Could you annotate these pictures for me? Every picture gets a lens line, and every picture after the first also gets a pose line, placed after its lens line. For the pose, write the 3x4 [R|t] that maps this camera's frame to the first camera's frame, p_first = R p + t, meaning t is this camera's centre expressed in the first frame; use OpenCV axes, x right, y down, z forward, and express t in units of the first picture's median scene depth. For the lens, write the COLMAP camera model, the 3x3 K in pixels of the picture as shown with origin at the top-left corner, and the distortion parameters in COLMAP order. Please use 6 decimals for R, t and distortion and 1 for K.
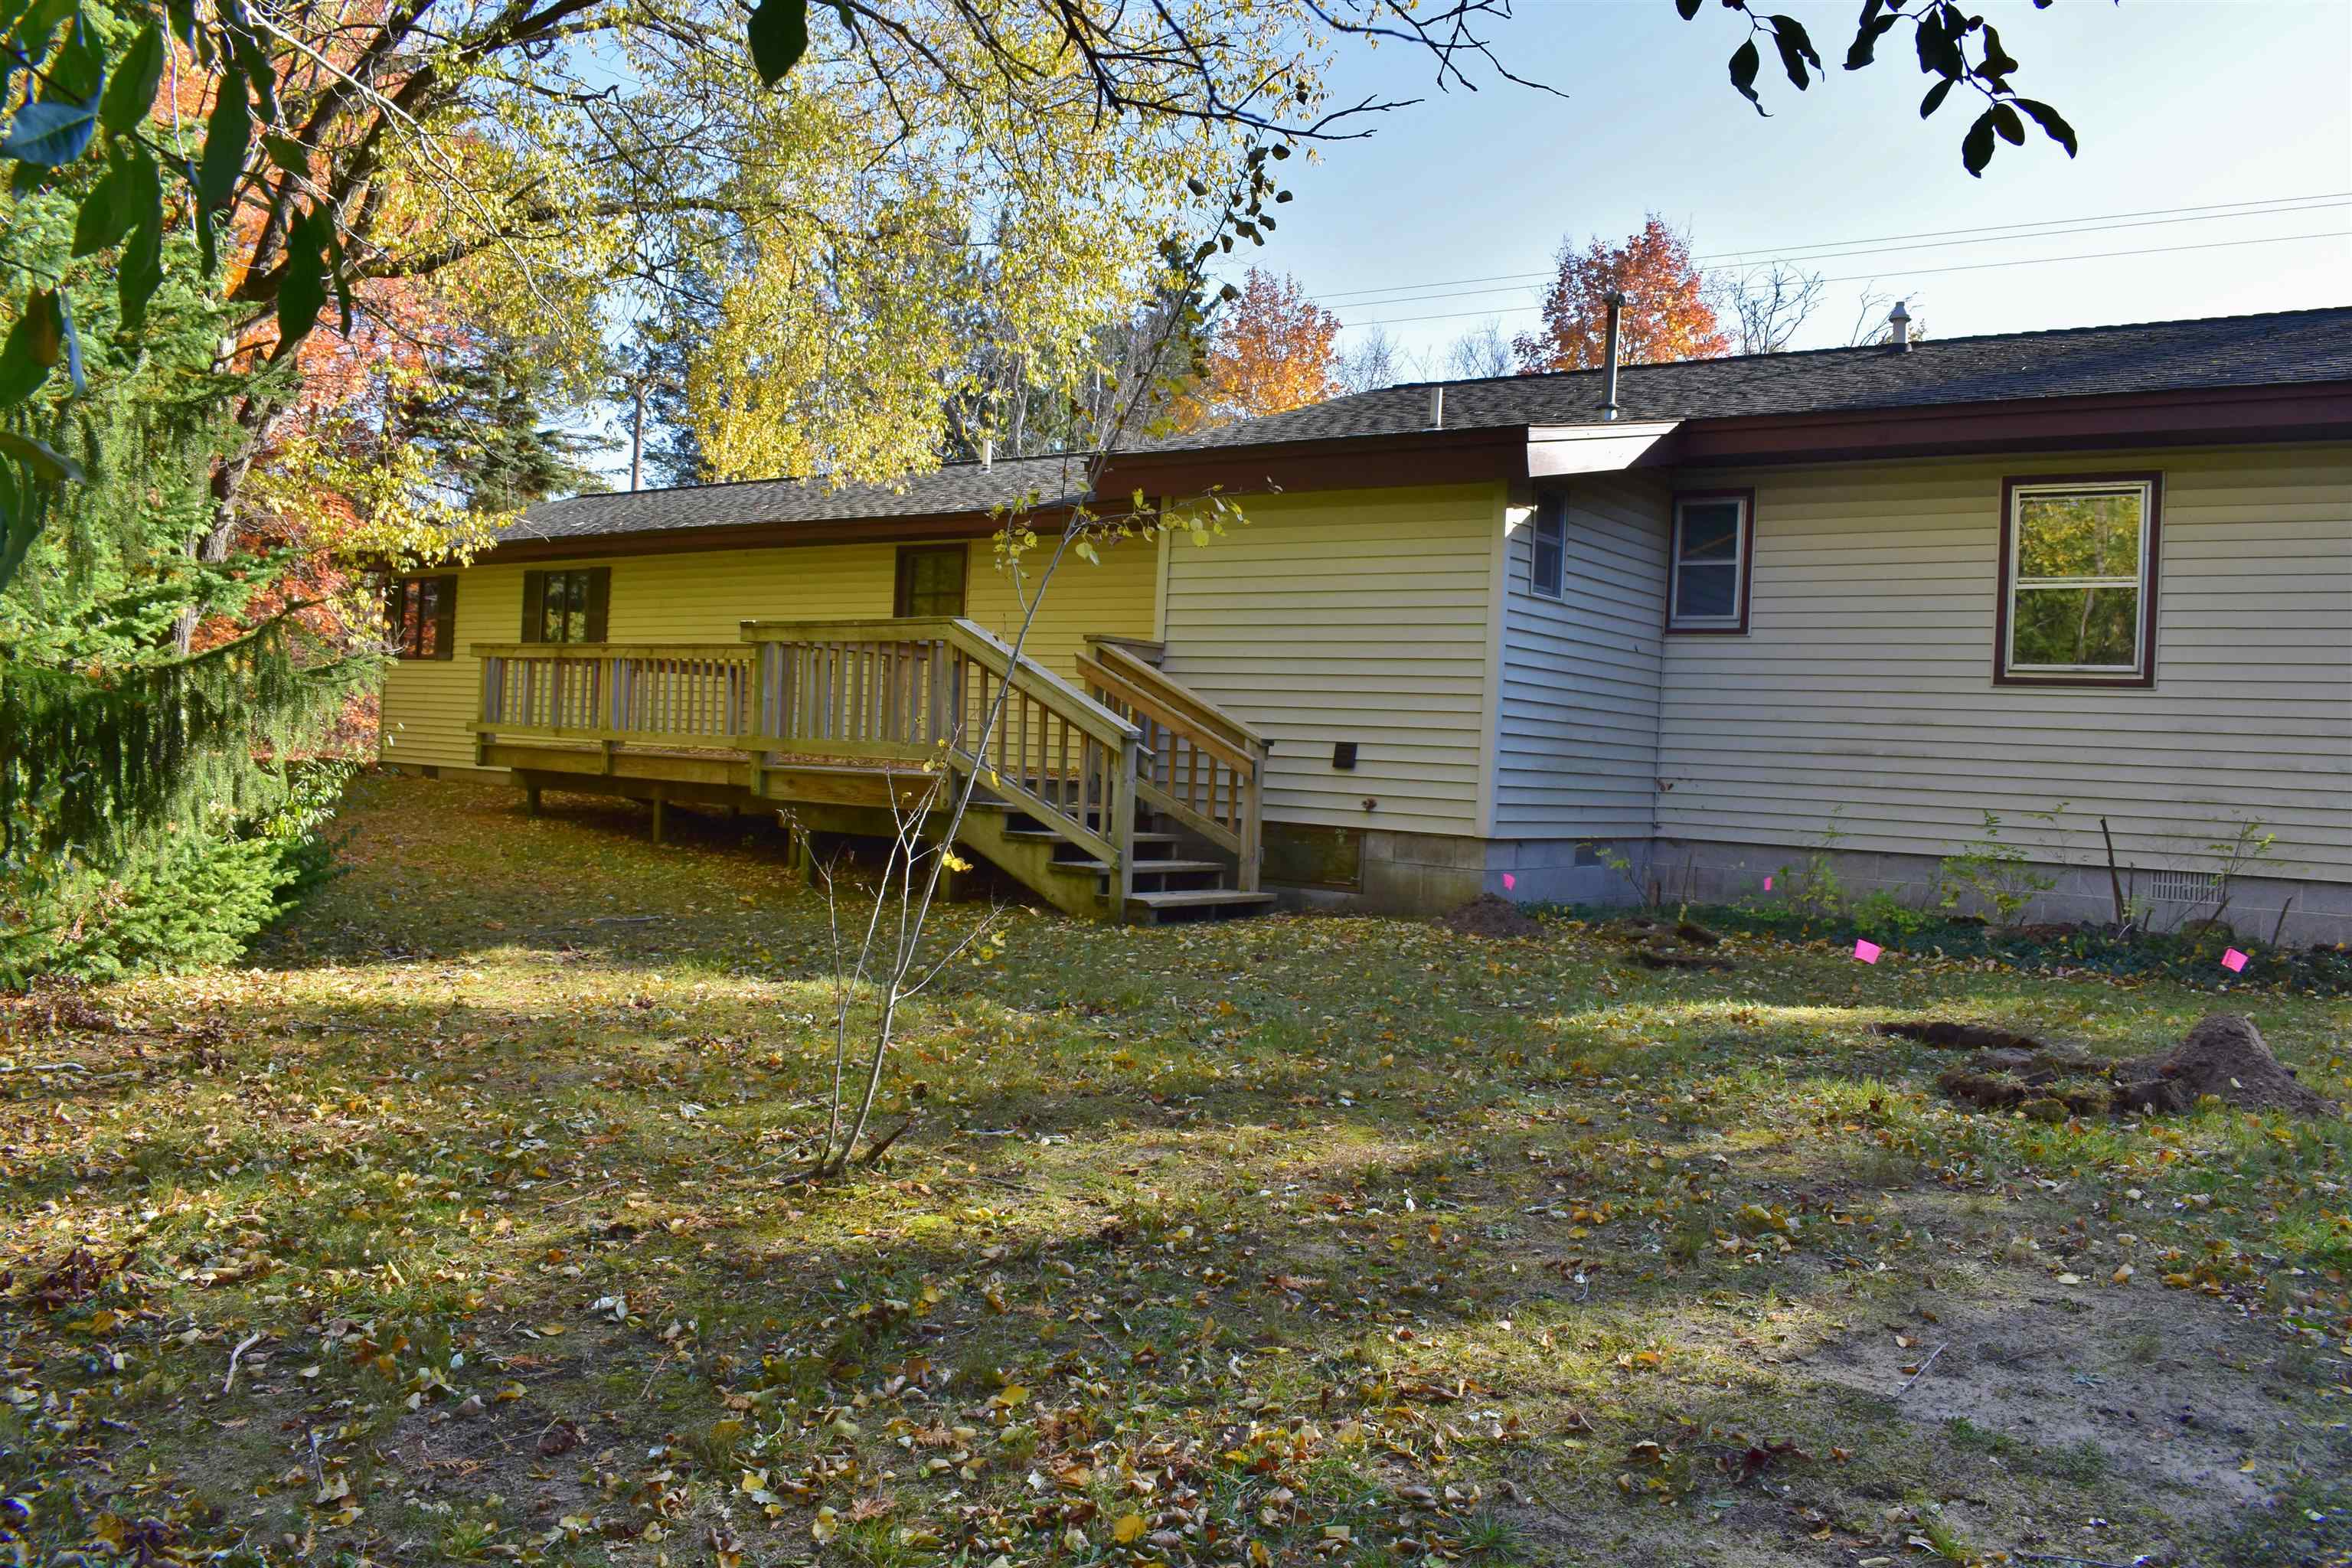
lens RADIAL K [[1832.0, 0, 1176.0], [0, 1832.0, 784.0], [0, 0, 1]] dist [-0.096878, 0.005173]
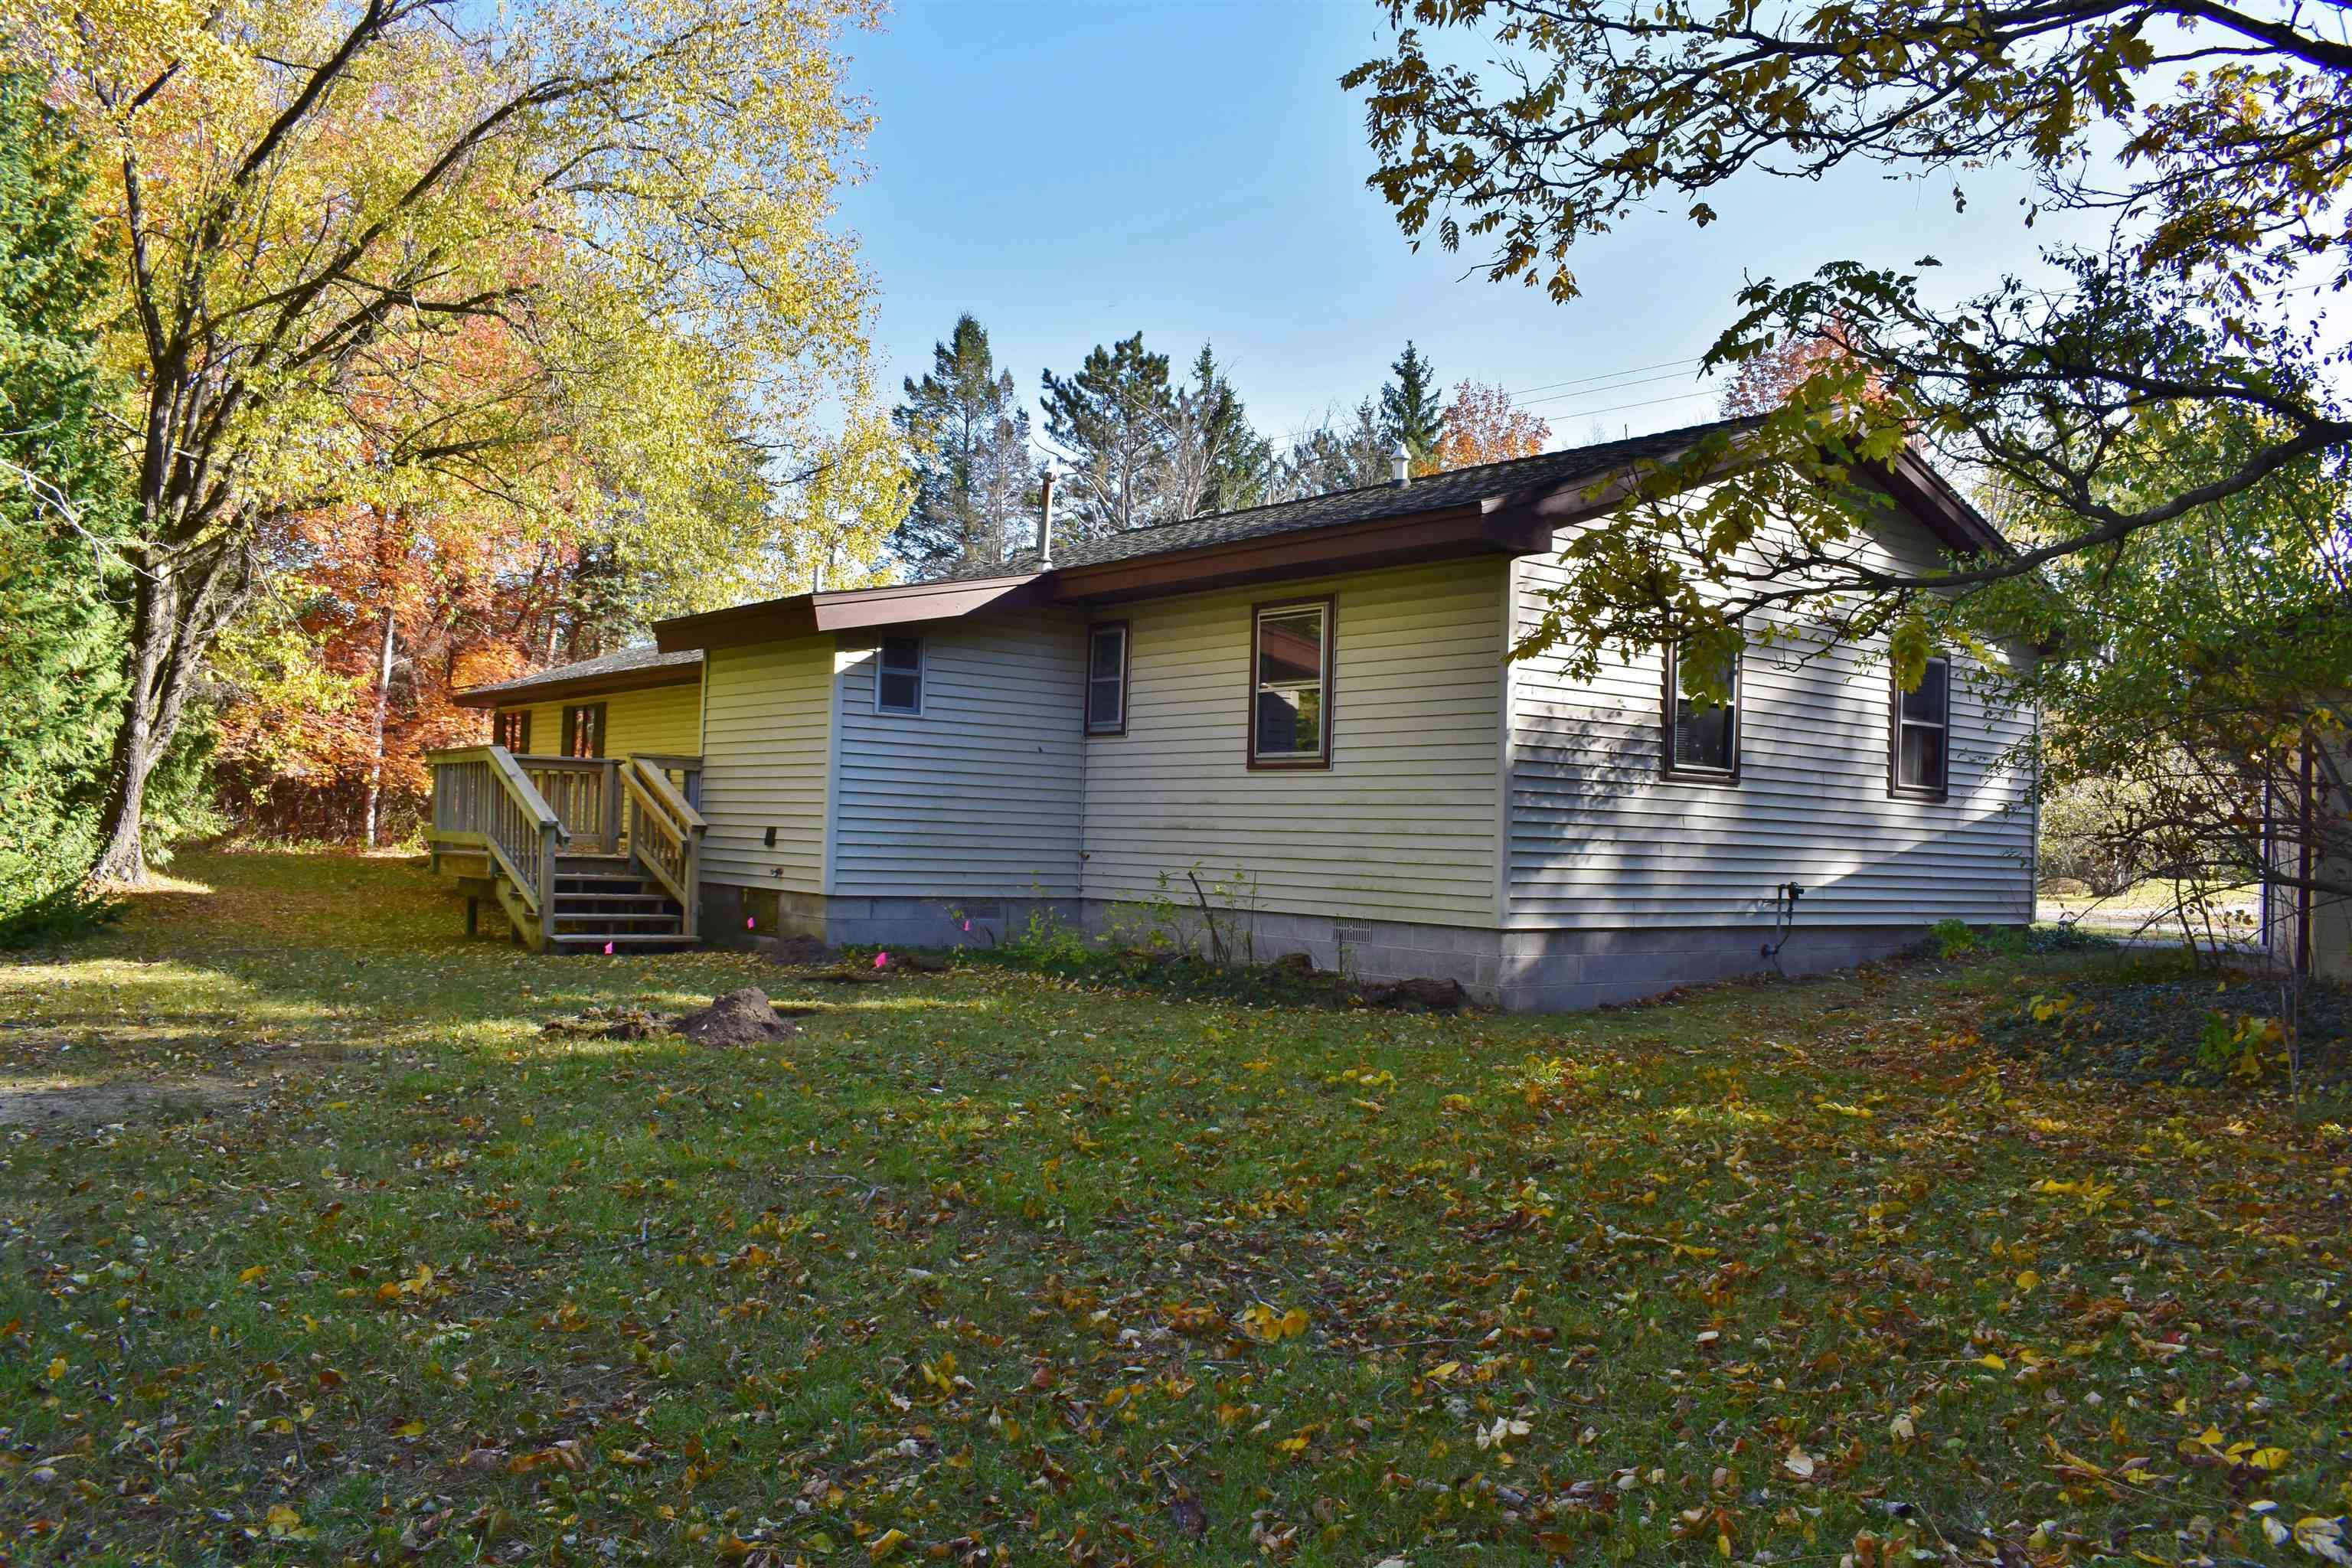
lens RADIAL K [[1832.0, 0, 1176.0], [0, 1832.0, 784.0], [0, 0, 1]] dist [-0.096878, 0.005173]
pose [[0.975613, -0.025341, -0.218032, 0.683787], [0.013266, 0.998305, -0.056669, 0.026320], [0.219098, 0.052394, 0.974295, -0.253816]]
